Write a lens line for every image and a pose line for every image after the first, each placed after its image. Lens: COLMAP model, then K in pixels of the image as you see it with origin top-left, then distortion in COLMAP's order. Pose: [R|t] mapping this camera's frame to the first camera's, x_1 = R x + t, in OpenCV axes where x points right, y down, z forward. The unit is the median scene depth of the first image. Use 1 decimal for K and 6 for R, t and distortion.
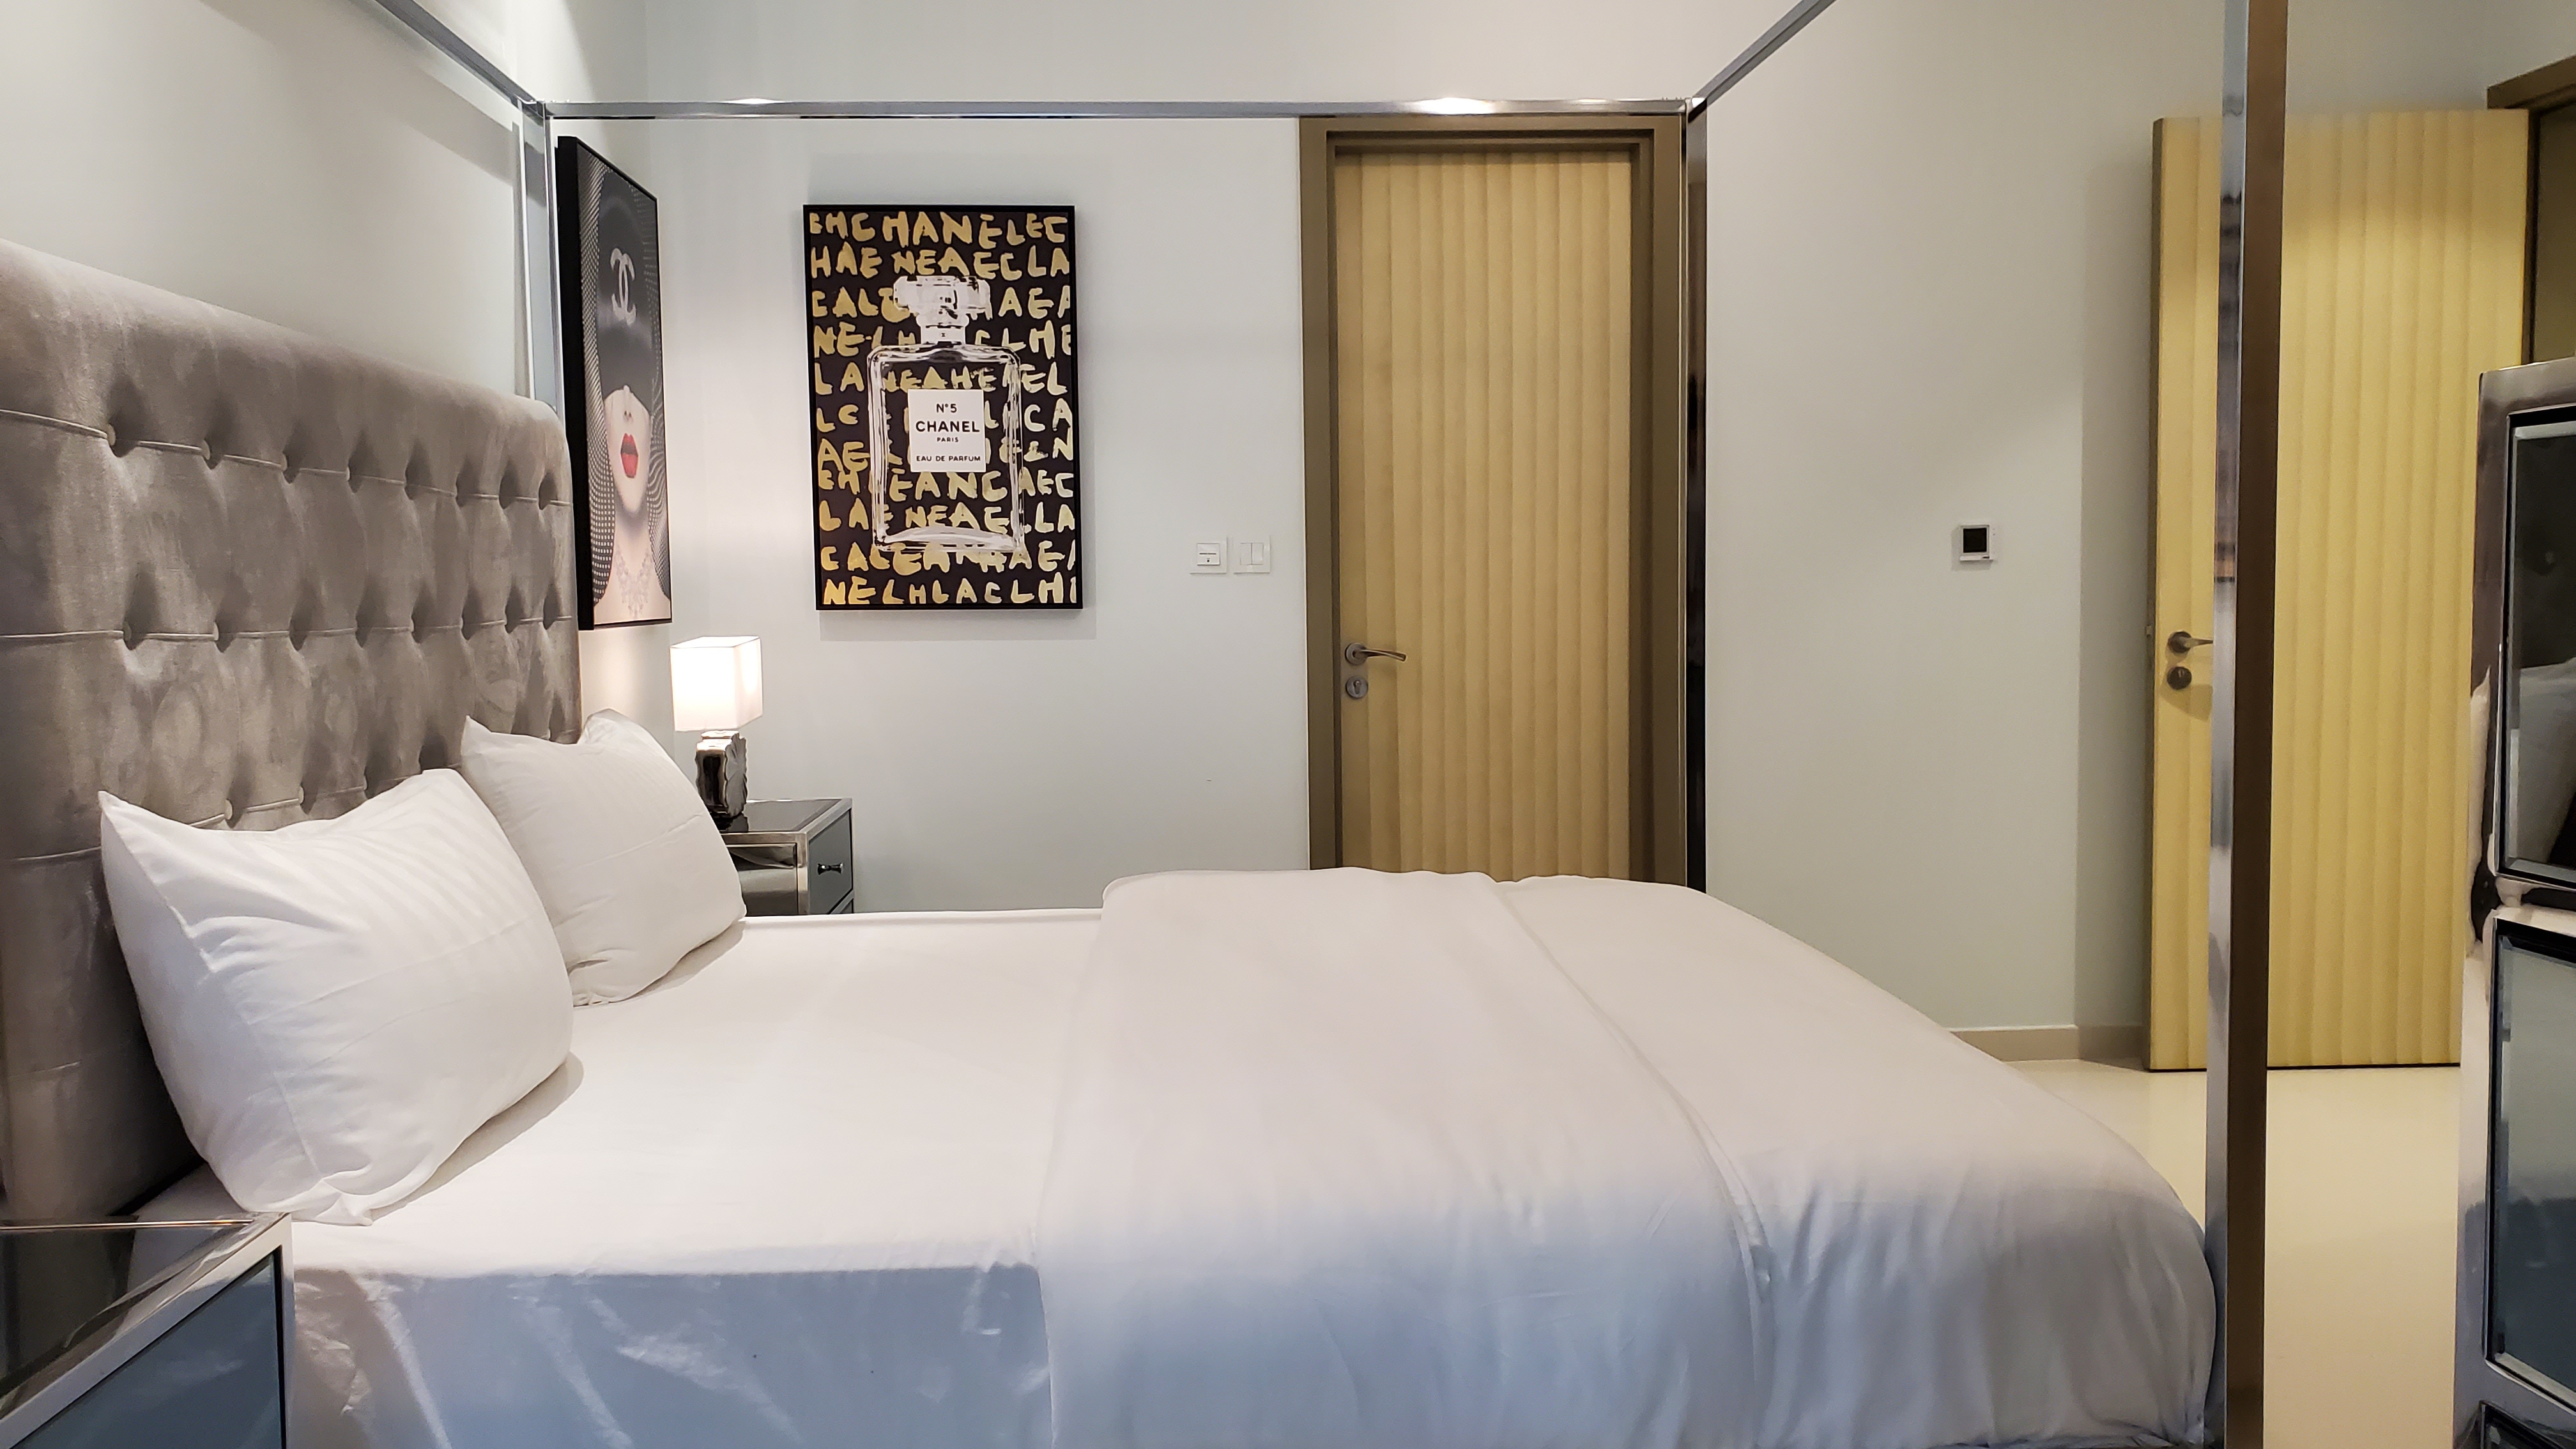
lens RADIAL K [[1997.5, 0, 1267.1], [0, 1997.5, 747.2], [0, 0, 1]] dist [0.083251, -0.060532]
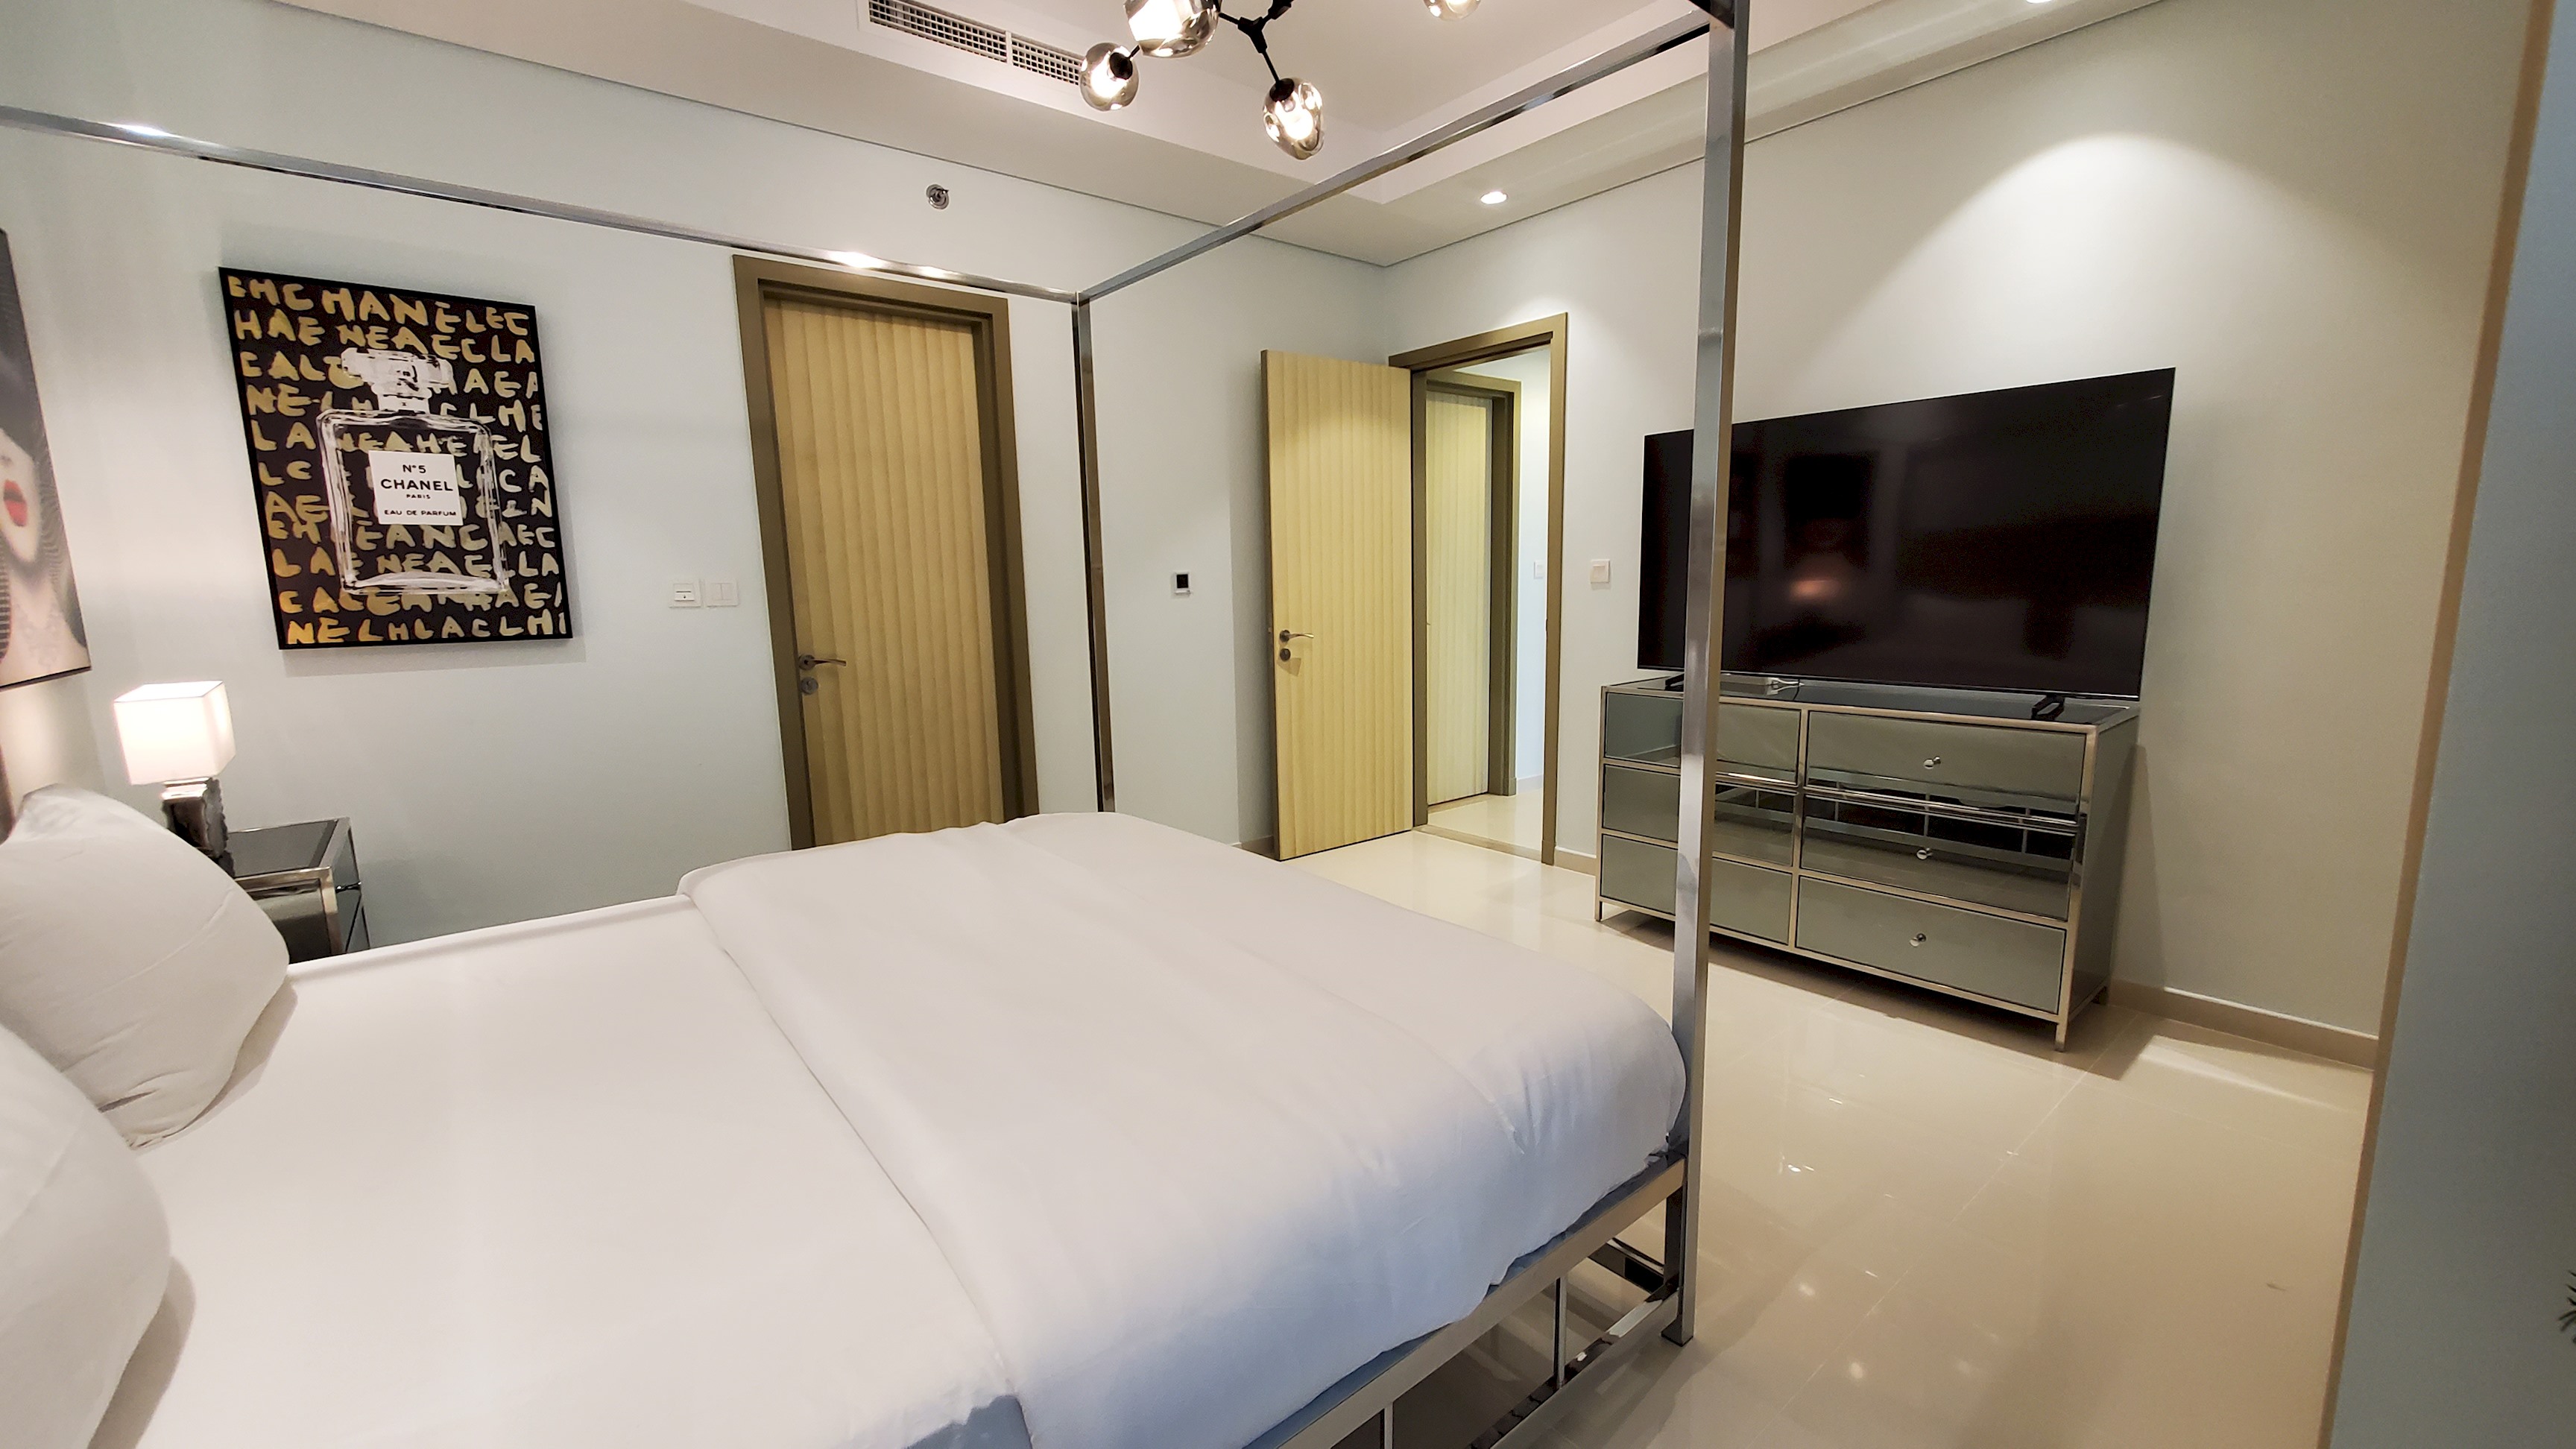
lens RADIAL K [[1033.7, 0, 1290.7], [0, 1033.7, 726.5], [0, 0, 1]] dist [0.012936, -0.002121]
pose [[0.811912, -0.087234, 0.577225, -0.109033], [0.056881, 0.995889, 0.070498, -0.035096], [-0.581002, -0.024405, 0.813536, 0.216041]]
